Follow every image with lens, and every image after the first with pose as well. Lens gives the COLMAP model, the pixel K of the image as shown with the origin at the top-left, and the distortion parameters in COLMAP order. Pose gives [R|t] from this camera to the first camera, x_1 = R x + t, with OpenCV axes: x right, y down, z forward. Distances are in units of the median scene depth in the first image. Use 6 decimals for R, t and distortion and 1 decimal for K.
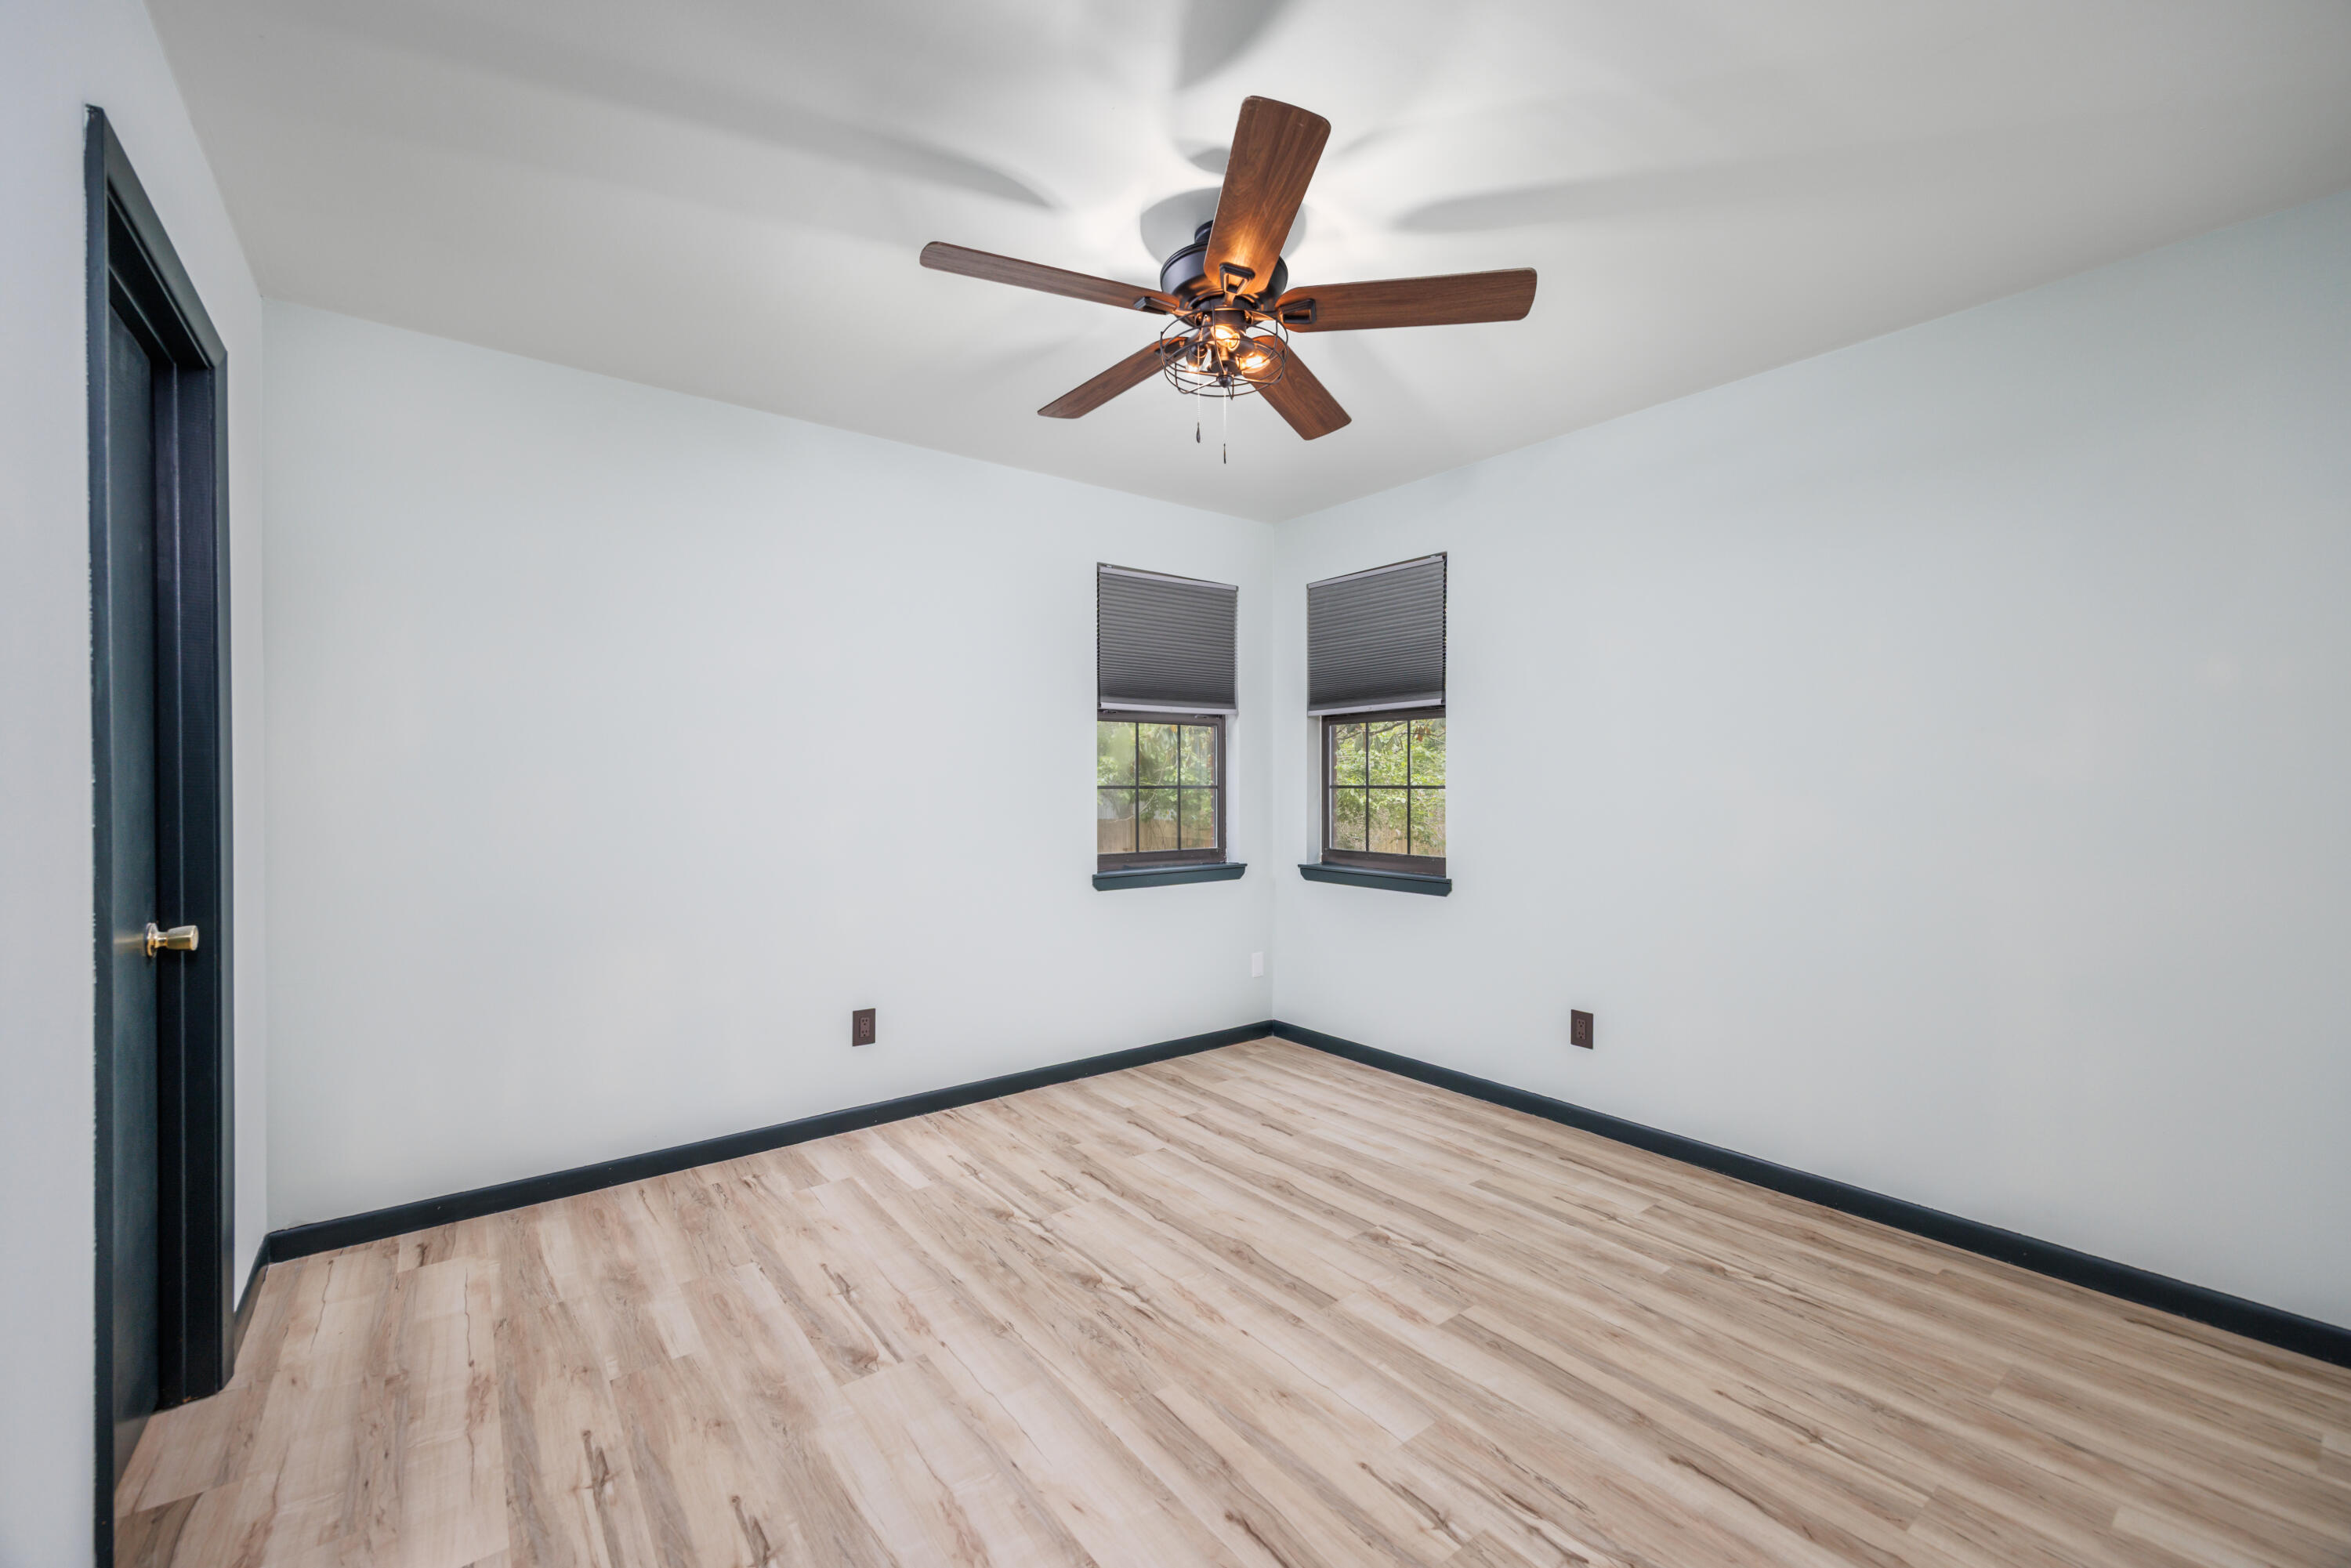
lens RADIAL K [[906.1, 0, 1183.0], [0, 906.1, 792.4], [0, 0, 1]] dist [-0.000020, 0.000191]
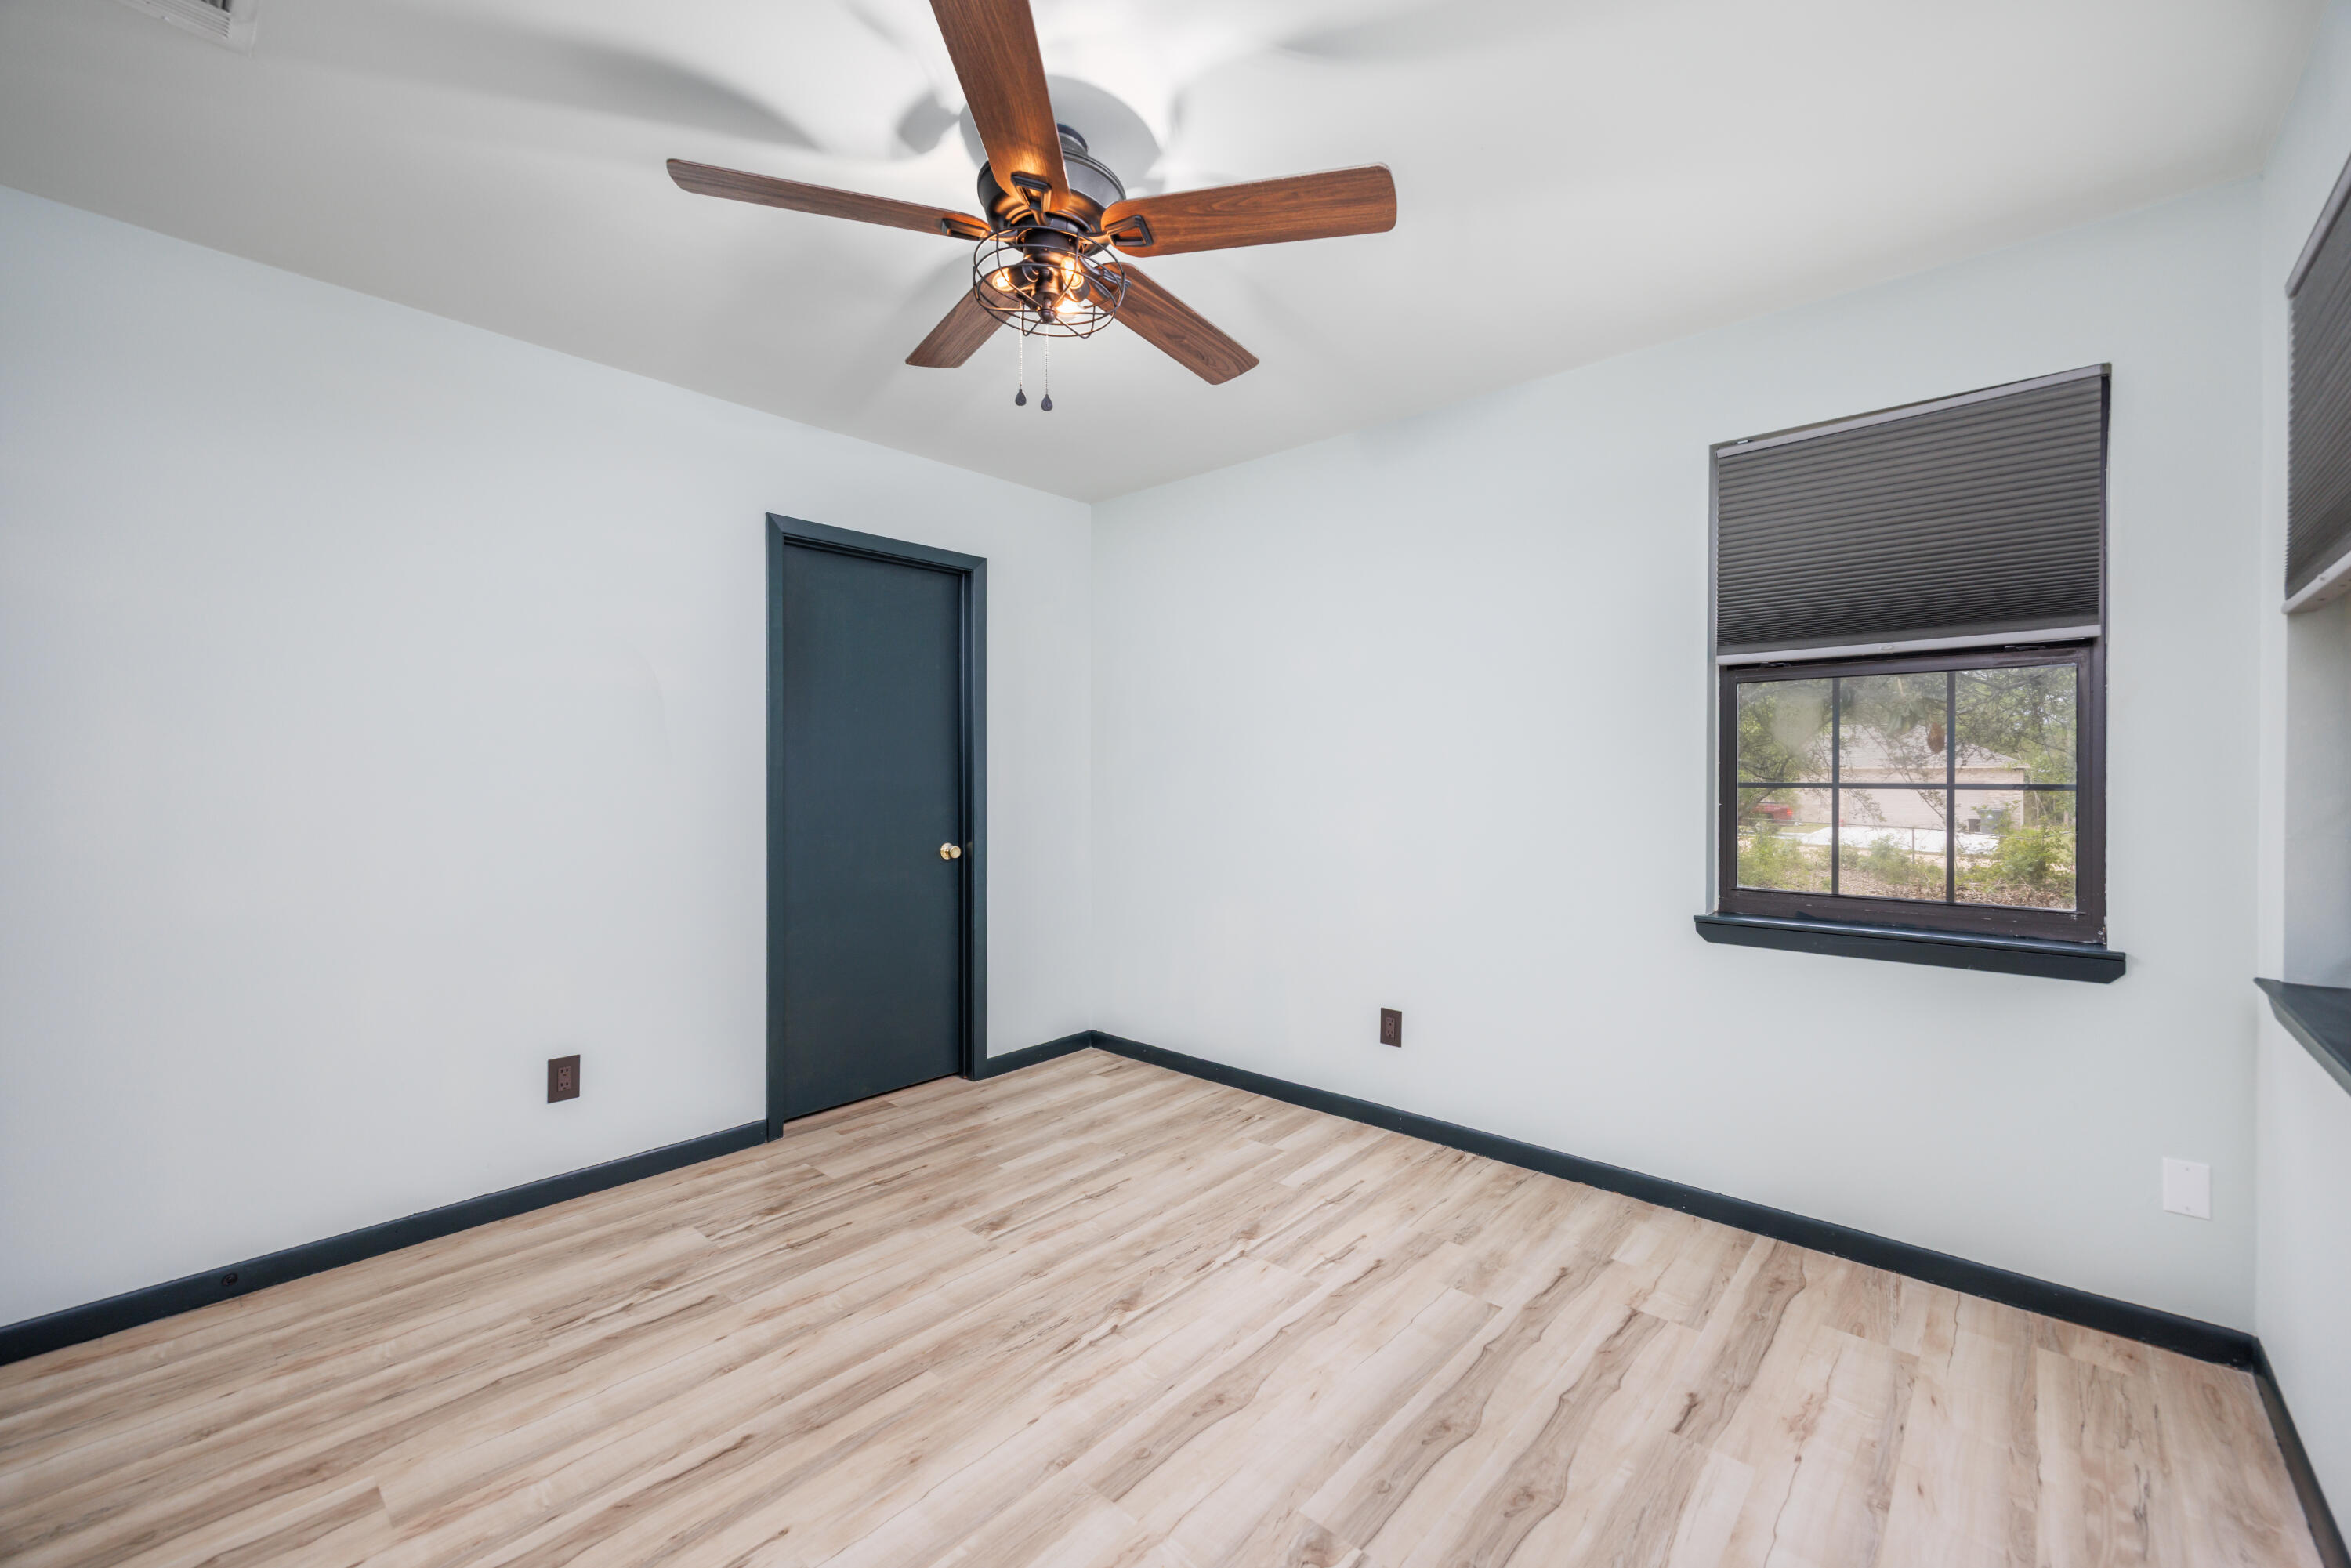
lens RADIAL K [[921.8, 0, 1186.9], [0, 921.8, 776.5], [0, 0, 1]] dist [0.002321, 0.000246]
pose [[0.215705, 0.003562, -0.976452, 0.705397], [-0.012934, 0.999916, 0.000791, -0.009630], [0.976373, 0.012459, 0.215733, 0.706477]]
